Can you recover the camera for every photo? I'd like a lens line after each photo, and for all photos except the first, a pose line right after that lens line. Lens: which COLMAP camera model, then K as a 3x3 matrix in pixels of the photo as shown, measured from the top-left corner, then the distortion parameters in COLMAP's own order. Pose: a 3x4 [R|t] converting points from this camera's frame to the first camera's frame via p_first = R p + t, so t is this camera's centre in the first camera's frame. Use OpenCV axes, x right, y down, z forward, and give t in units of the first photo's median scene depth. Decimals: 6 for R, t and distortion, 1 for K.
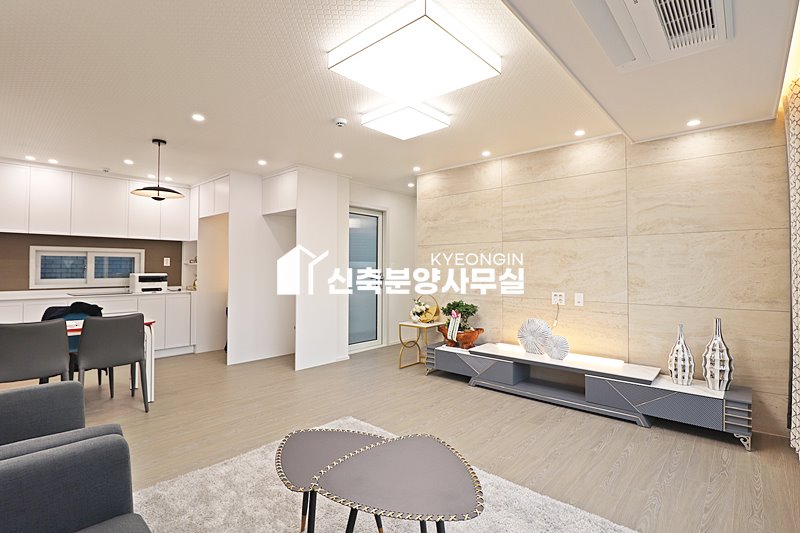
lens RADIAL K [[390.7, 0, 400.0], [0, 390.7, 266.5], [0, 0, 1]] dist [-0.031031, -0.000106]
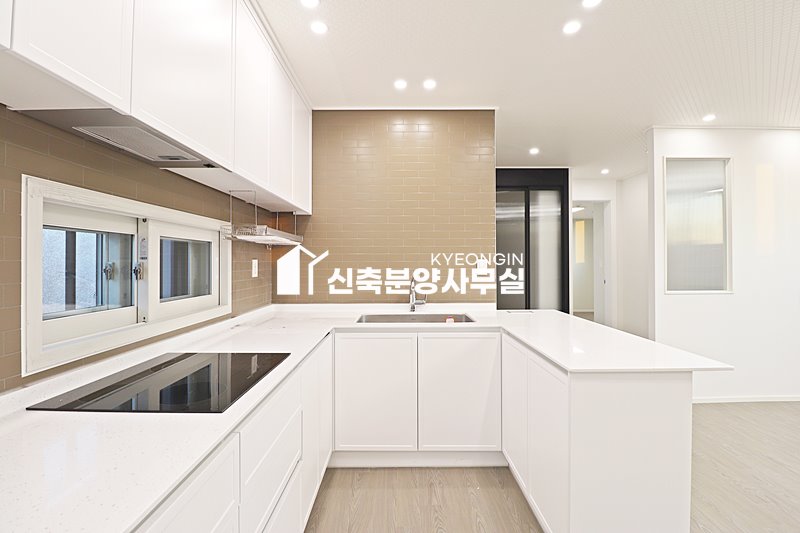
lens RADIAL K [[376.6, 0, 402.3], [0, 376.6, 261.2], [0, 0, 1]] dist [-0.001927, -0.000153]
pose [[0.736040, 0.012976, 0.676814, -0.859971], [-0.013156, 0.999902, -0.004863, -0.006829], [-0.676811, -0.005325, 0.736138, 0.626182]]
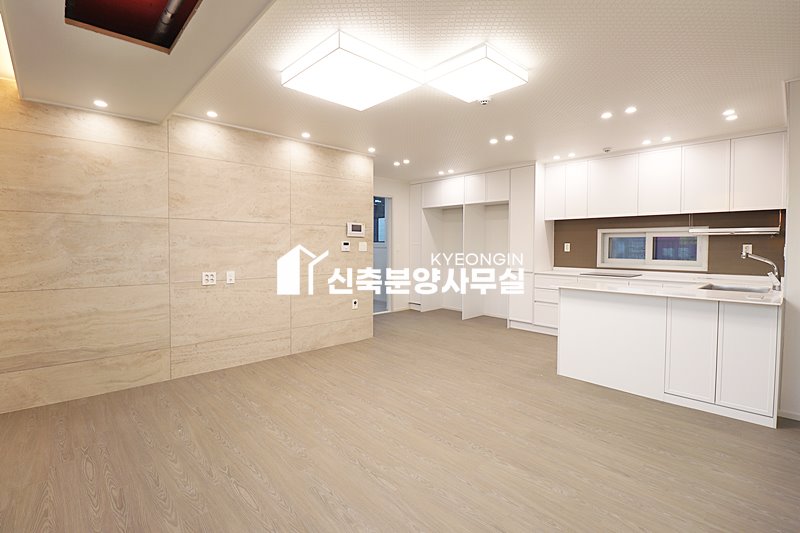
lens RADIAL K [[376.6, 0, 402.3], [0, 376.6, 261.2], [0, 0, 1]] dist [-0.001927, -0.000153]
pose [[-0.065602, 0.050342, -0.996575, 0.160275], [0.006464, 0.998727, 0.050025, -0.017126], [0.997825, -0.003160, -0.065844, 0.441465]]
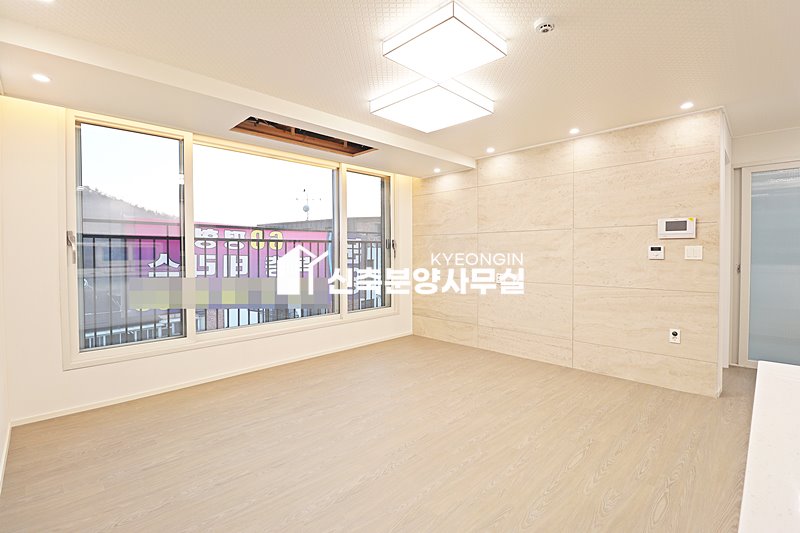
lens RADIAL K [[376.6, 0, 402.3], [0, 376.6, 261.2], [0, 0, 1]] dist [-0.001927, -0.000153]
pose [[-0.998853, 0.011372, 0.046509, -0.306941], [0.011972, 0.999848, 0.012650, -0.006712], [-0.046359, 0.013192, -0.998838, 0.908422]]
